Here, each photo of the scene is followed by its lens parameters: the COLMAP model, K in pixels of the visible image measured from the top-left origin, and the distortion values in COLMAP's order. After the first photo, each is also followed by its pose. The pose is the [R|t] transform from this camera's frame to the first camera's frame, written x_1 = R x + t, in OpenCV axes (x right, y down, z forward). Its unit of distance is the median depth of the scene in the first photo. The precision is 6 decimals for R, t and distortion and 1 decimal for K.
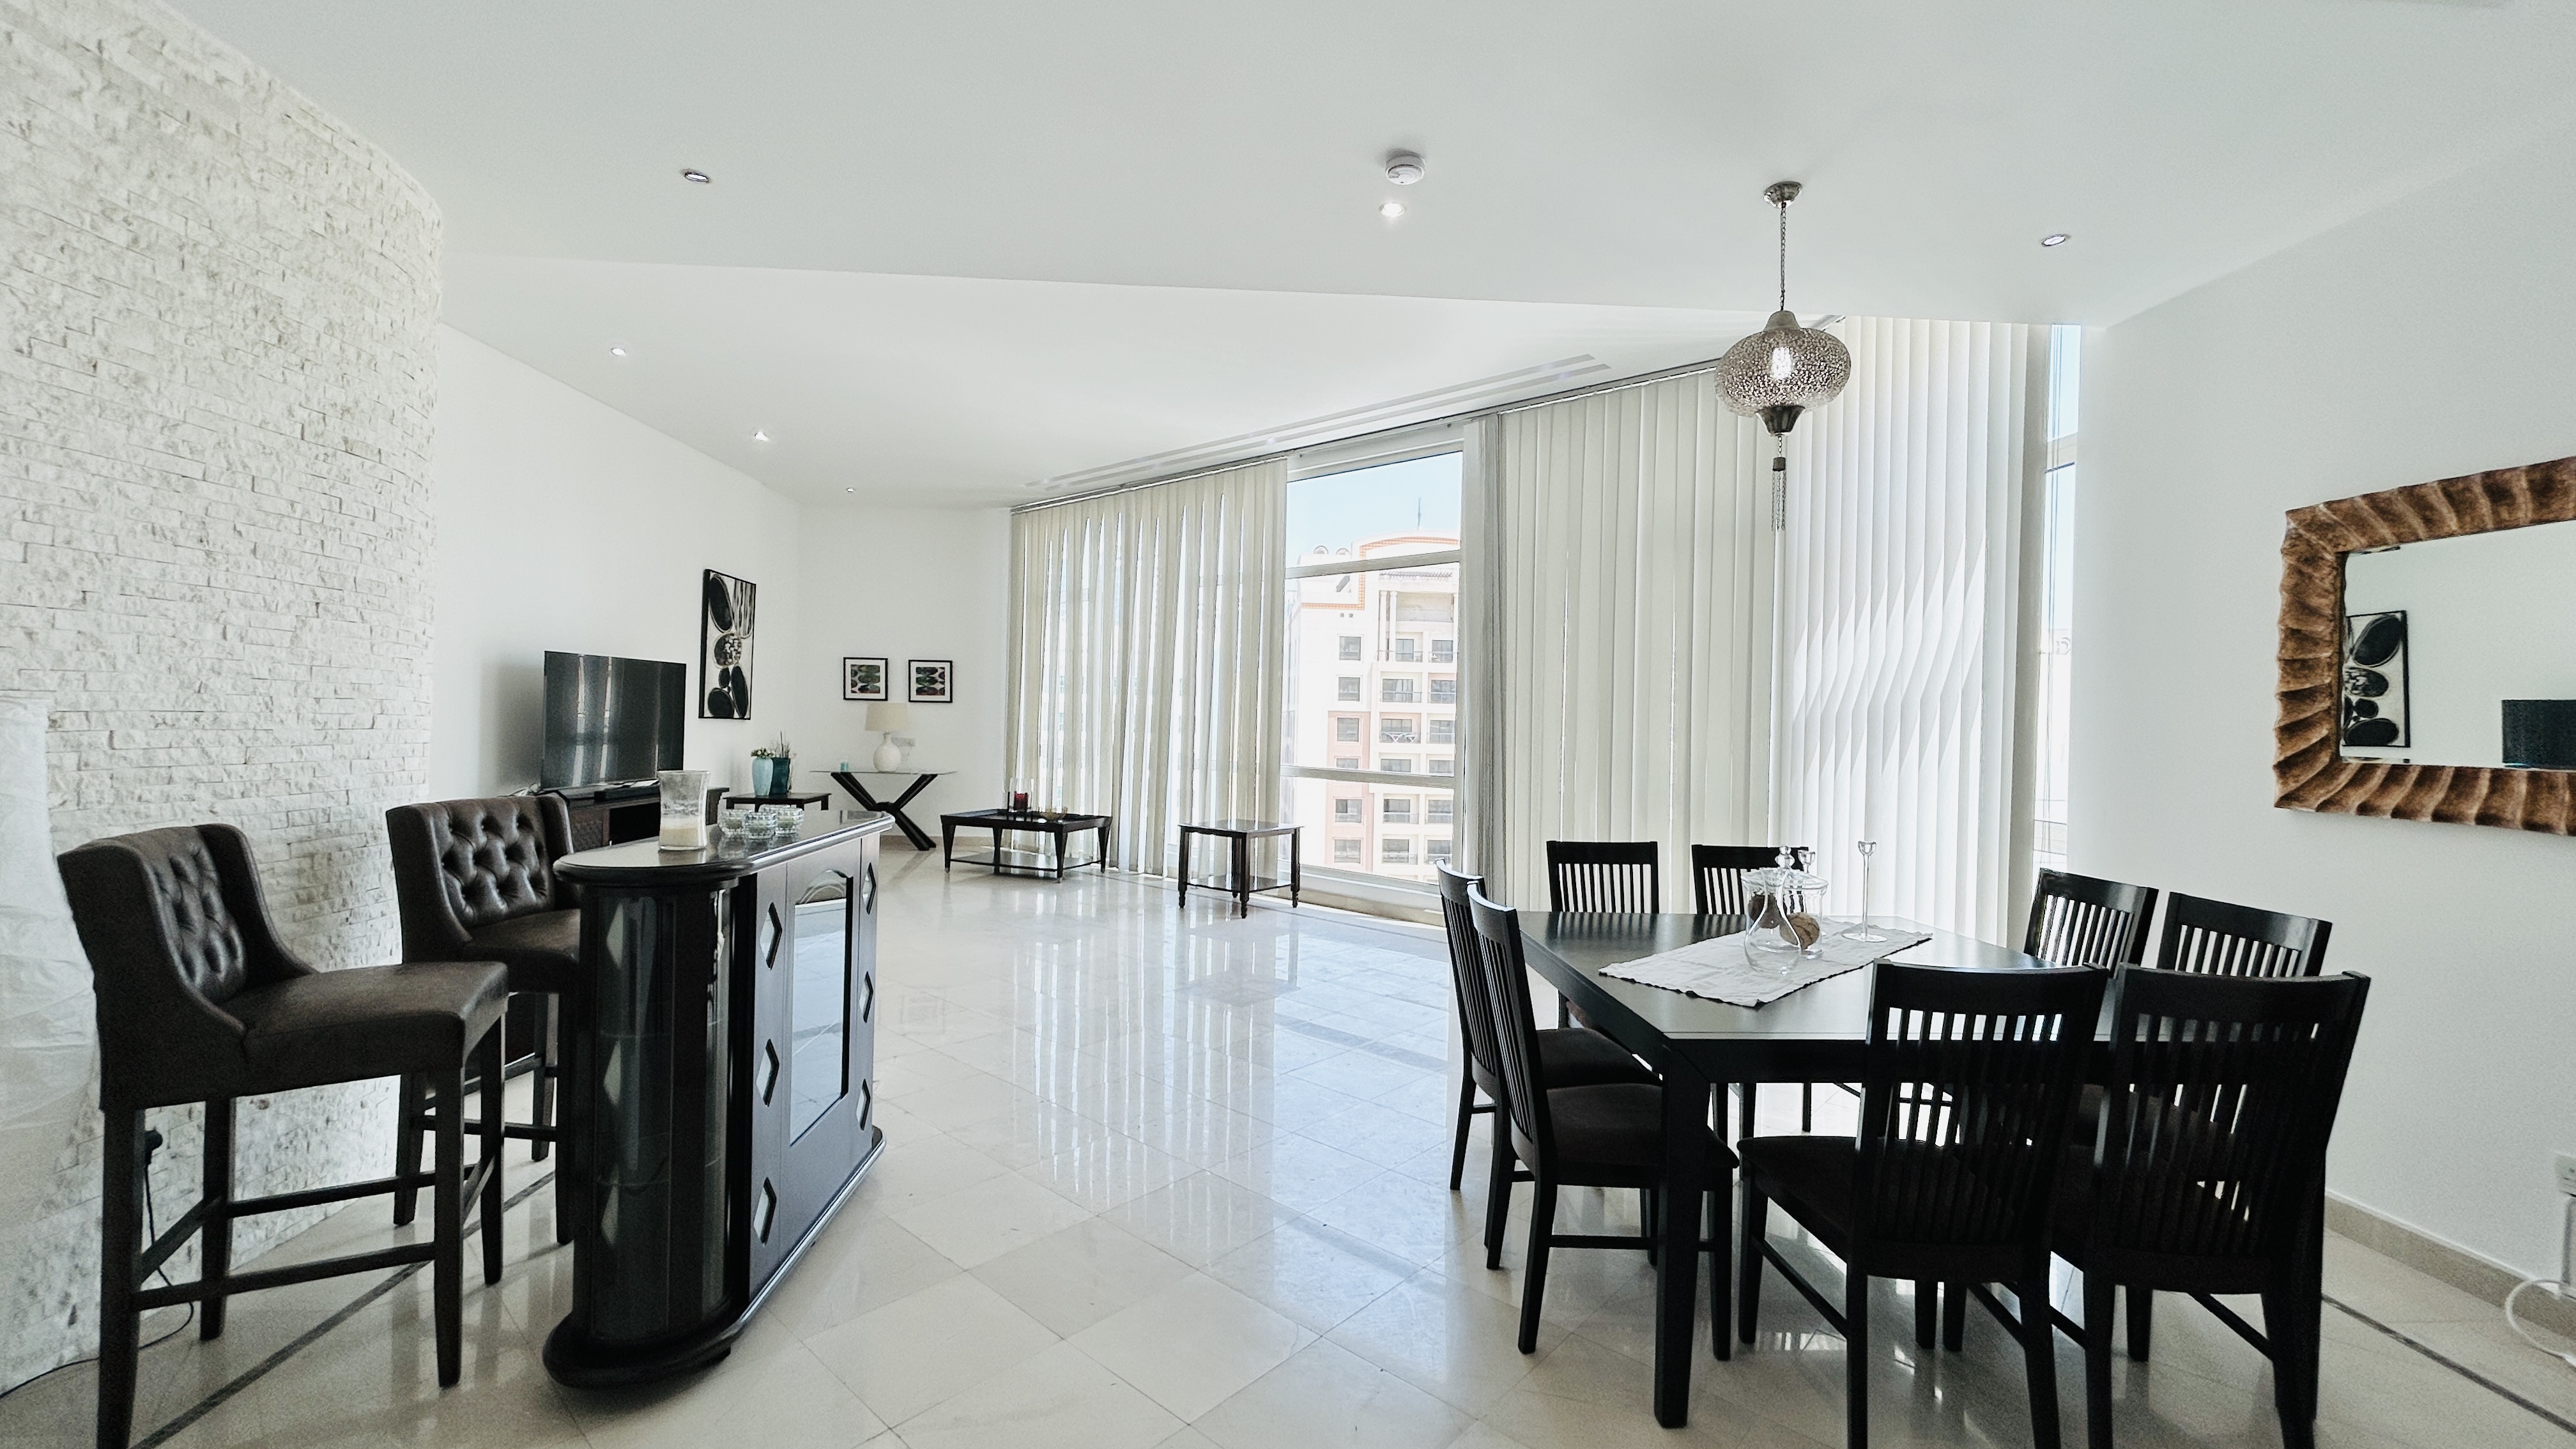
lens RADIAL K [[1026.2, 0, 1281.3], [0, 1026.2, 730.7], [0, 0, 1]] dist [0.000675, 0.000072]
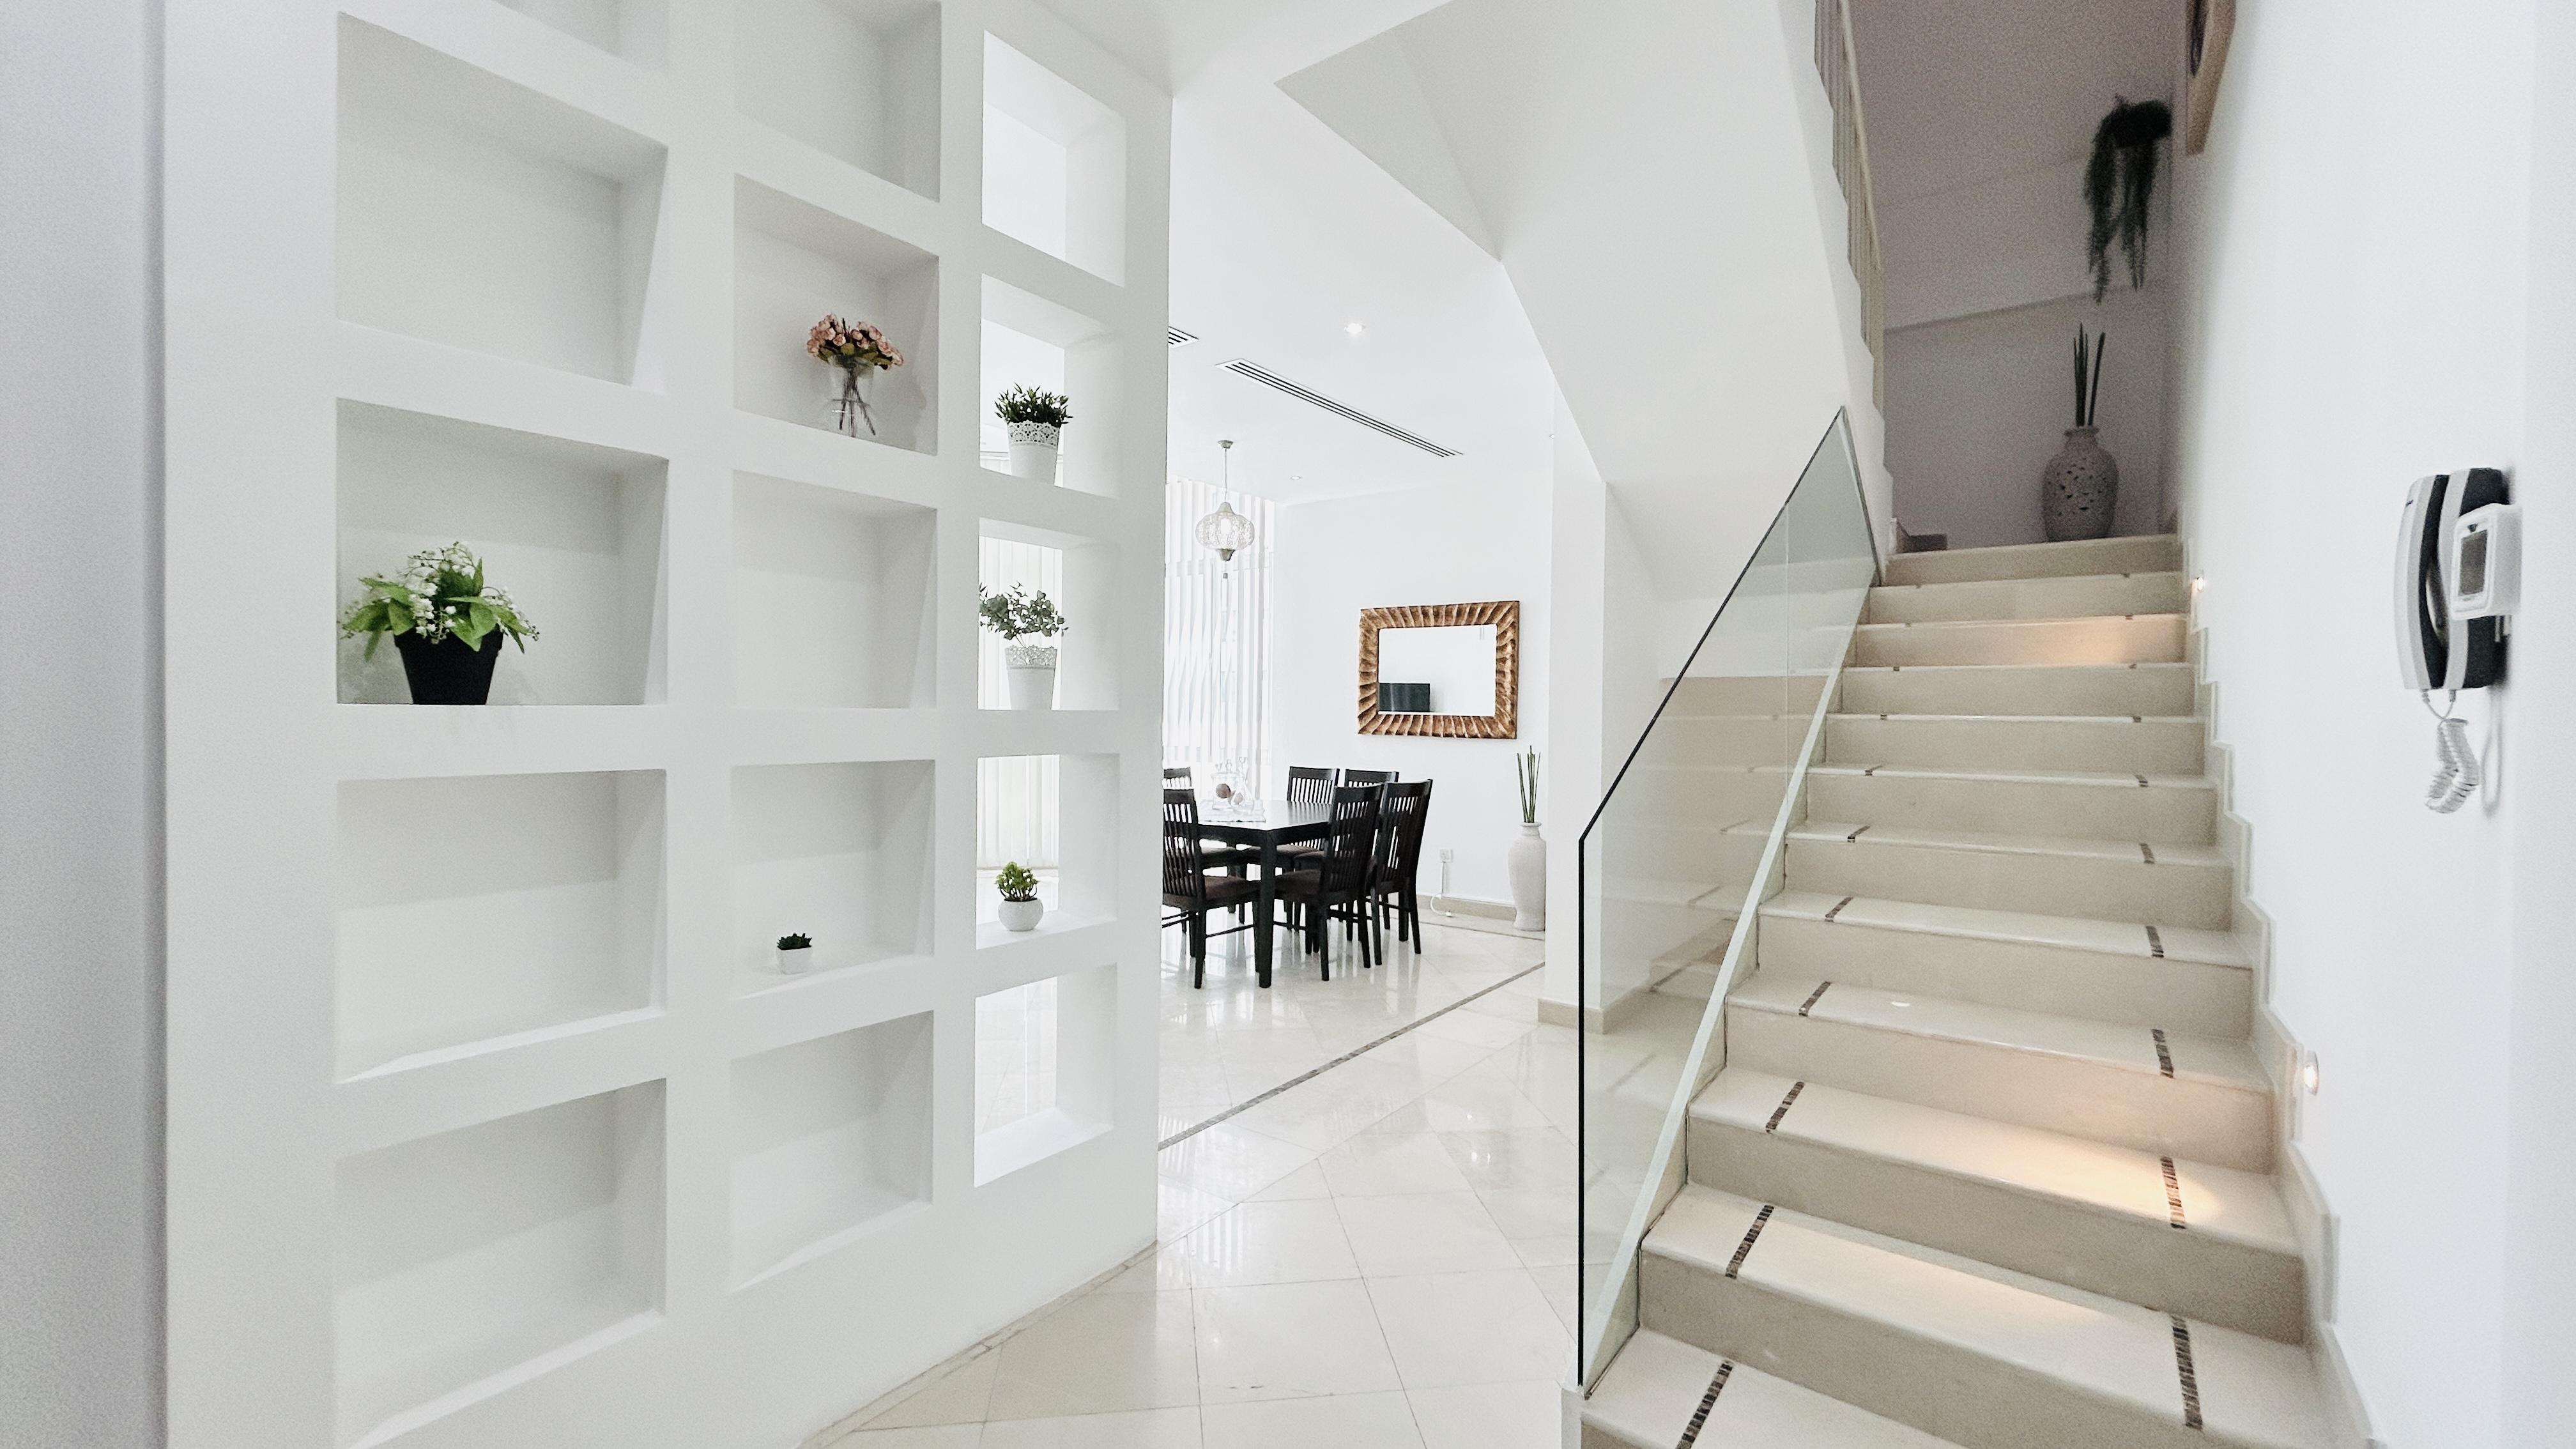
lens RADIAL K [[1026.2, 0, 1282.4], [0, 1026.2, 716.0], [0, 0, 1]] dist [0.000675, 0.000072]
pose [[0.642536, -0.024089, 0.765877, -1.012593], [0.014548, 0.999709, 0.019239, -0.015819], [-0.766117, -0.001220, 0.642700, -0.406633]]
